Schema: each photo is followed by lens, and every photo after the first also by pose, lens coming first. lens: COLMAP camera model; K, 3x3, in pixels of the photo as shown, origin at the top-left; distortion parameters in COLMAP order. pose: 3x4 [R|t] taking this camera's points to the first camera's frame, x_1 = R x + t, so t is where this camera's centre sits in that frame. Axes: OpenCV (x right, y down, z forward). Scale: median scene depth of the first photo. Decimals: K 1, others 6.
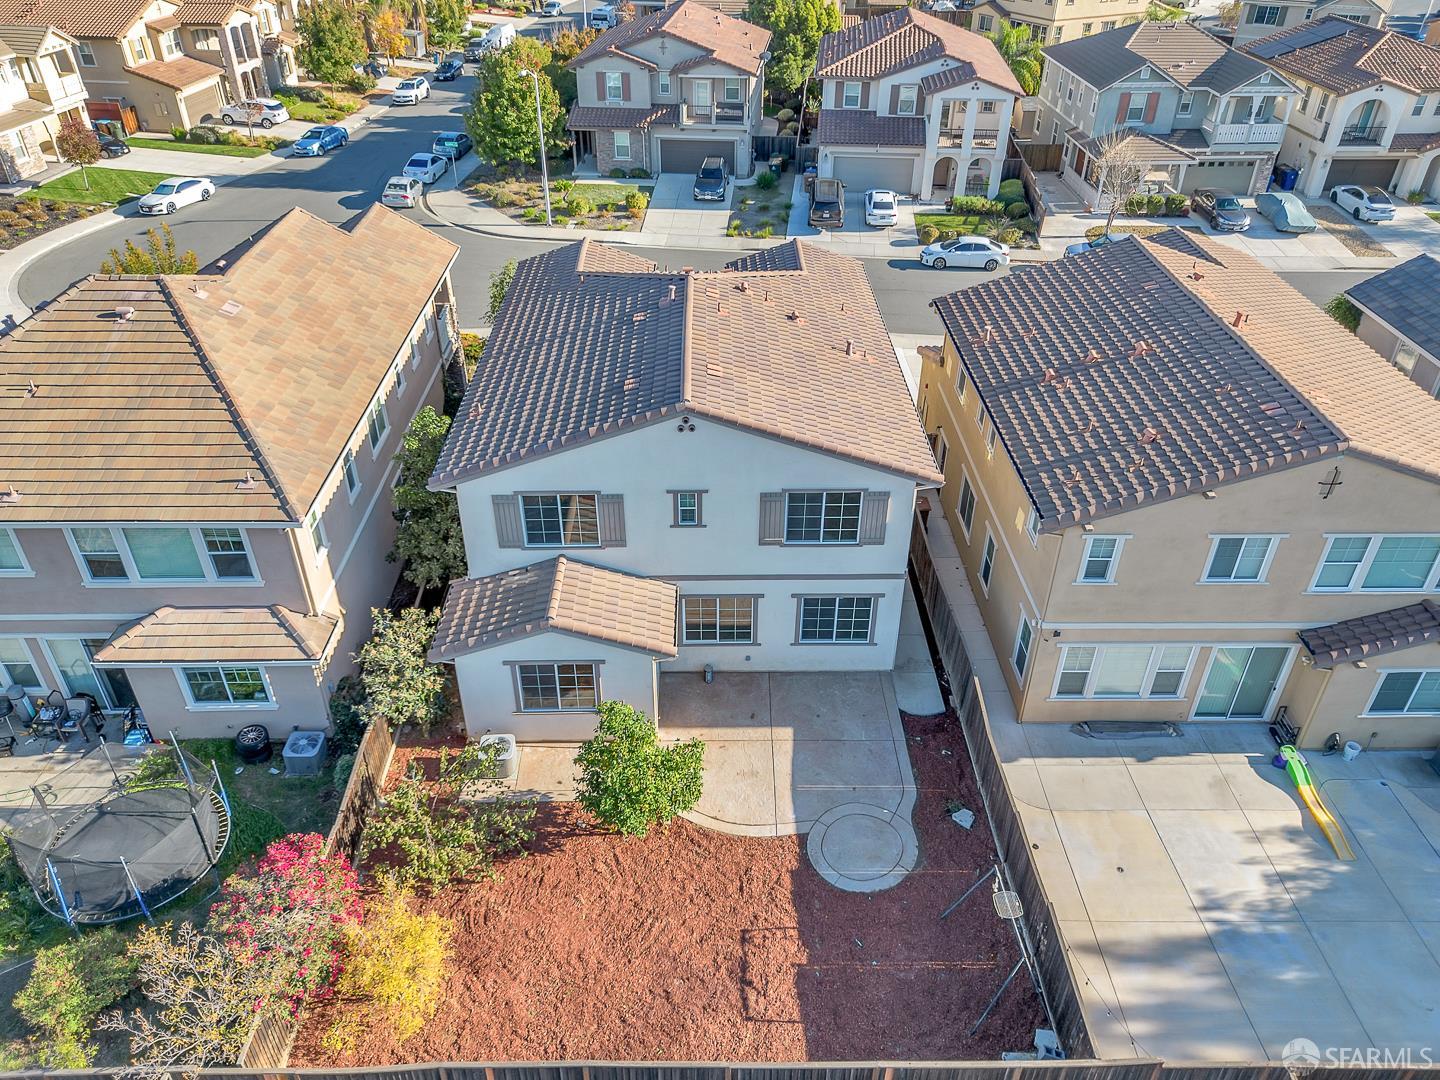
lens RADIAL K [[1036.1, 0, 717.1], [0, 1036.1, 535.5], [0, 0, 1]] dist [0.051272, -0.040761]
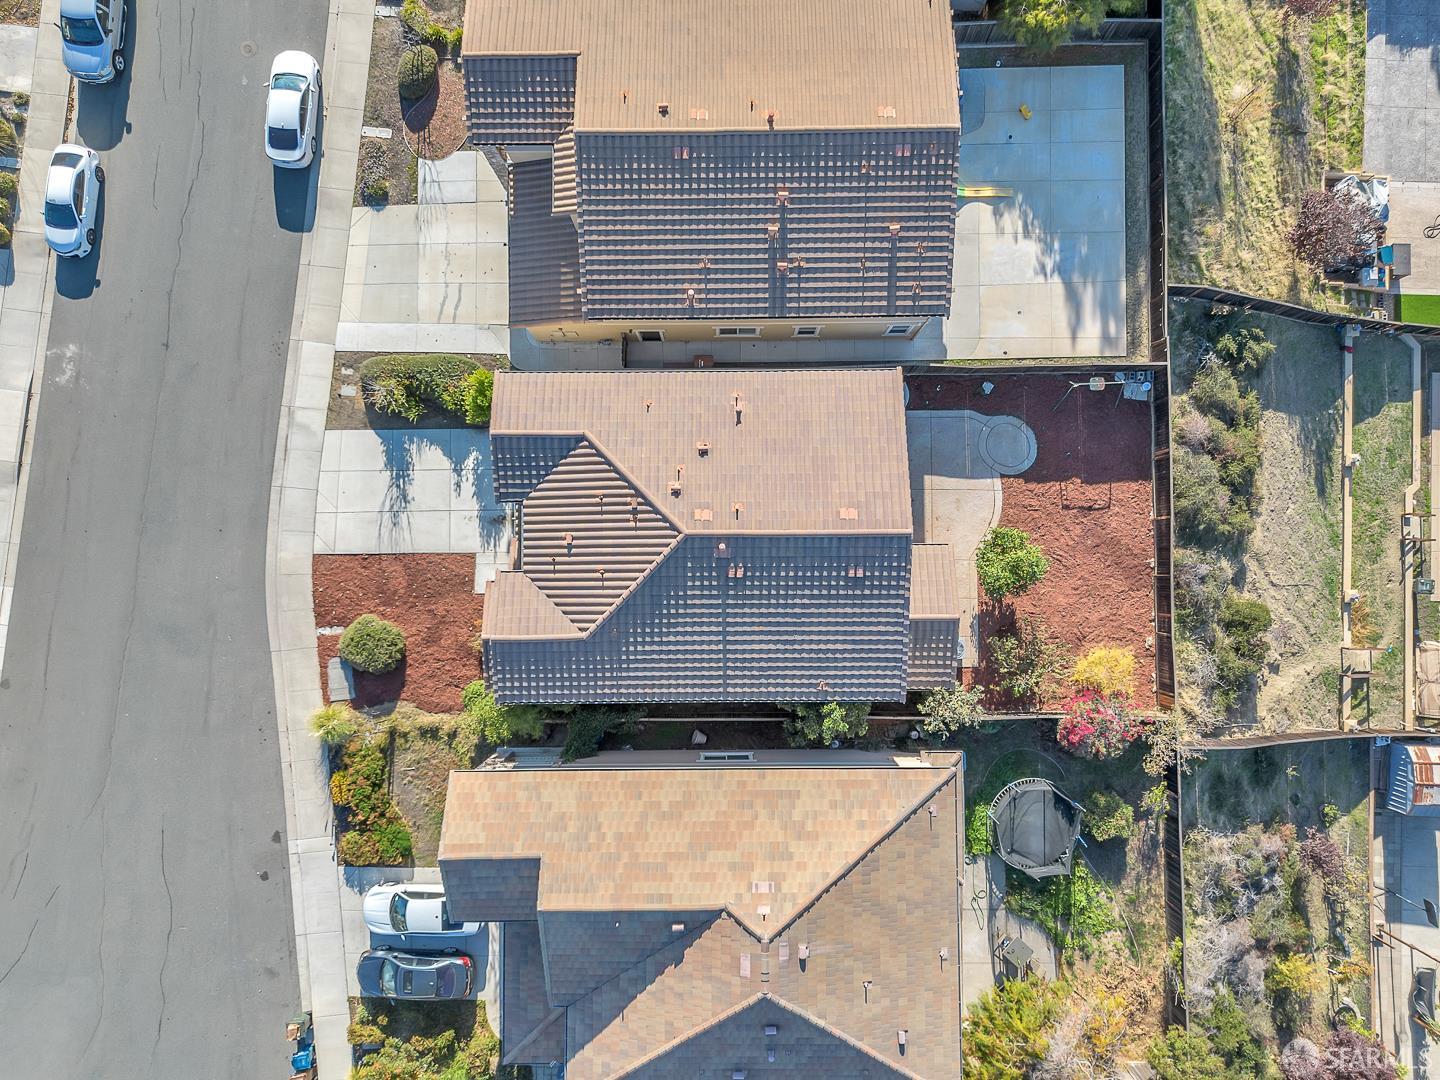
lens RADIAL K [[1036.1, 0, 717.1], [0, 1036.1, 535.5], [0, 0, 1]] dist [0.051272, -0.040761]
pose [[0.006634, -0.999690, 0.024018, -0.067700], [0.572899, 0.023486, 0.819289, -1.426448], [-0.819599, 0.008324, 0.572877, 0.334546]]
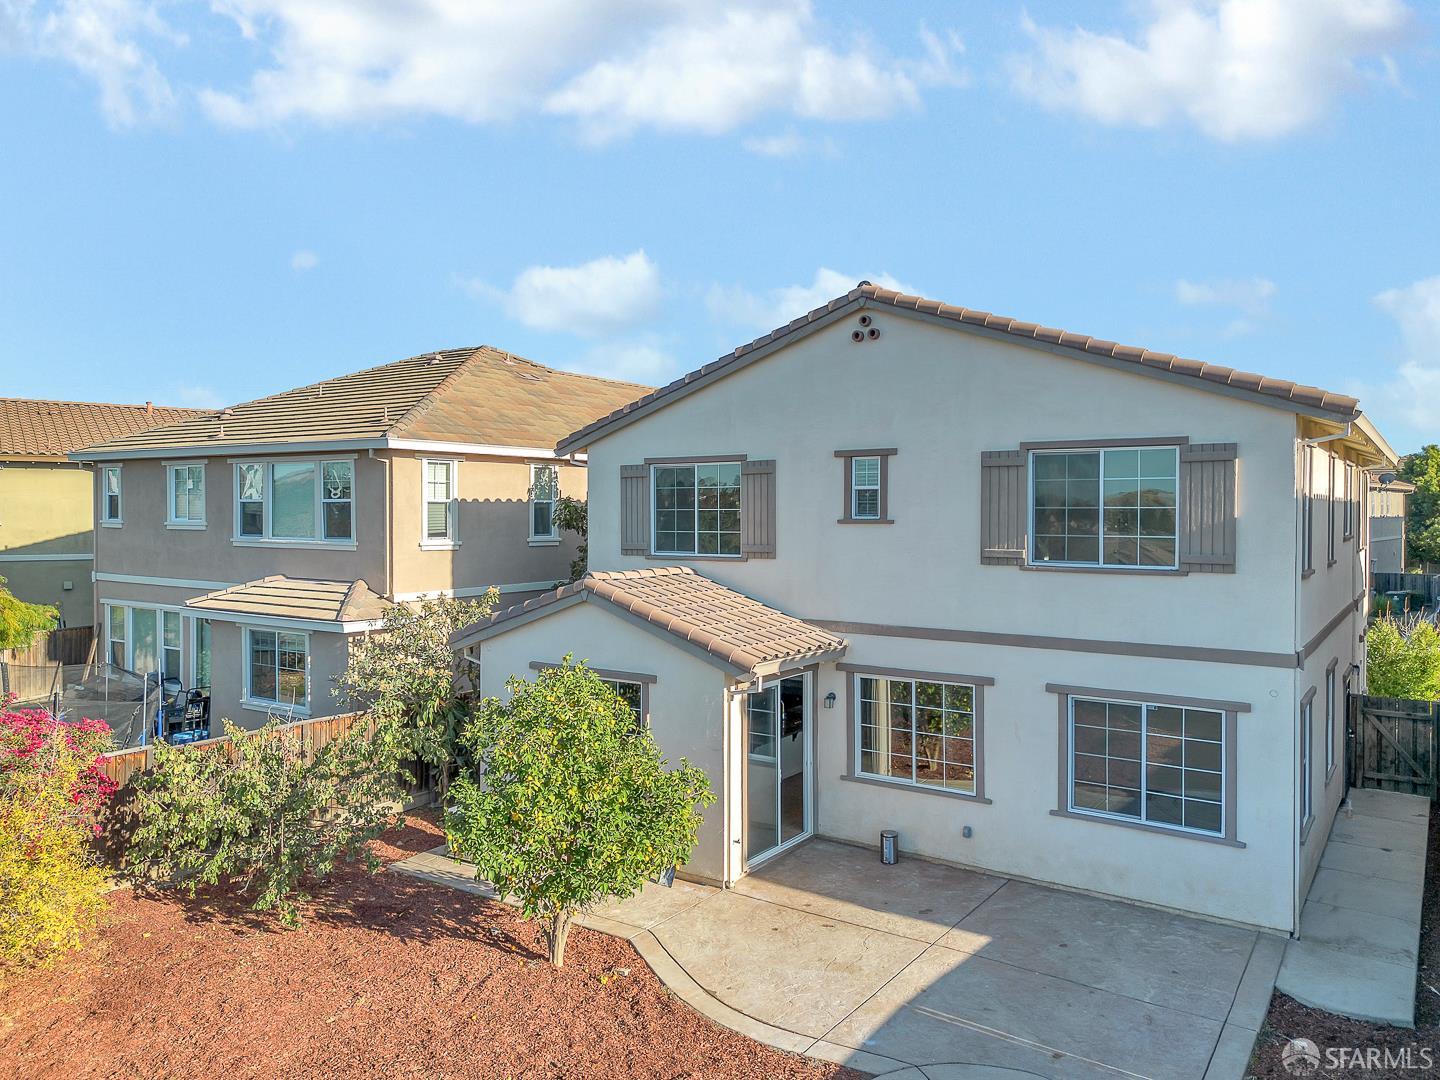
lens RADIAL K [[1036.1, 0, 717.1], [0, 1036.1, 535.5], [0, 0, 1]] dist [0.051272, -0.040761]
pose [[0.813806, 0.008144, -0.581079, 0.251393], [-0.326320, 0.833785, -0.445329, 0.294046], [0.480868, 0.552029, 0.681197, 0.556524]]
